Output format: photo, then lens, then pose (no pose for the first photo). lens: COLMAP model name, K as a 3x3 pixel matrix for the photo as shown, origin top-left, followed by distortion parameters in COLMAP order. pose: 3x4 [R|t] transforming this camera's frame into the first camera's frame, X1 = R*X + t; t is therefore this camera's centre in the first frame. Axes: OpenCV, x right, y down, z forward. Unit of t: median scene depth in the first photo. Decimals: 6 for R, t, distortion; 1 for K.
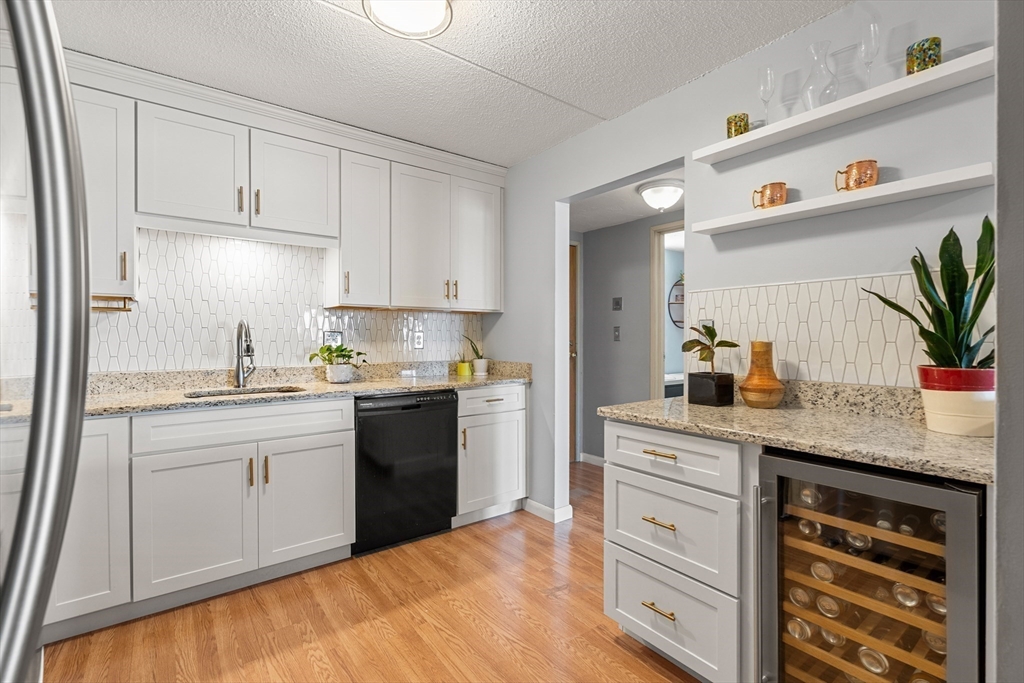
lens RADIAL K [[476.4, 0, 513.5], [0, 476.4, 338.1], [0, 0, 1]] dist [0.000065, 0.000185]
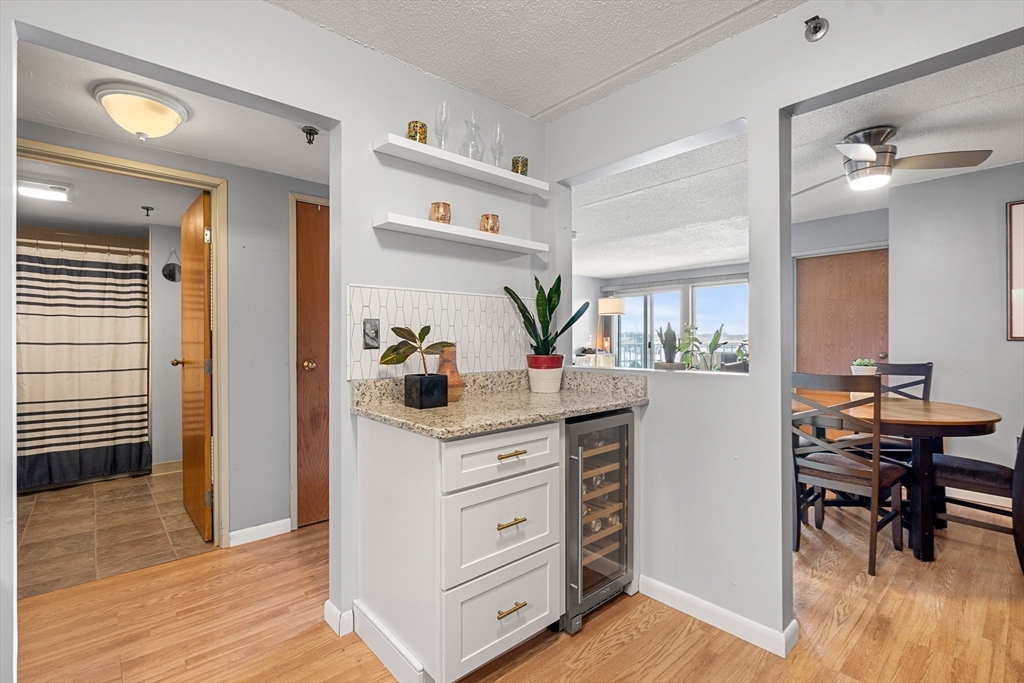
lens RADIAL K [[476.4, 0, 513.5], [0, 476.4, 338.1], [0, 0, 1]] dist [0.000065, 0.000185]
pose [[-0.089848, -0.001407, 0.995954, -0.663127], [0.003156, 0.999994, 0.001698, -0.004387], [-0.995950, 0.003296, -0.089843, 1.034147]]
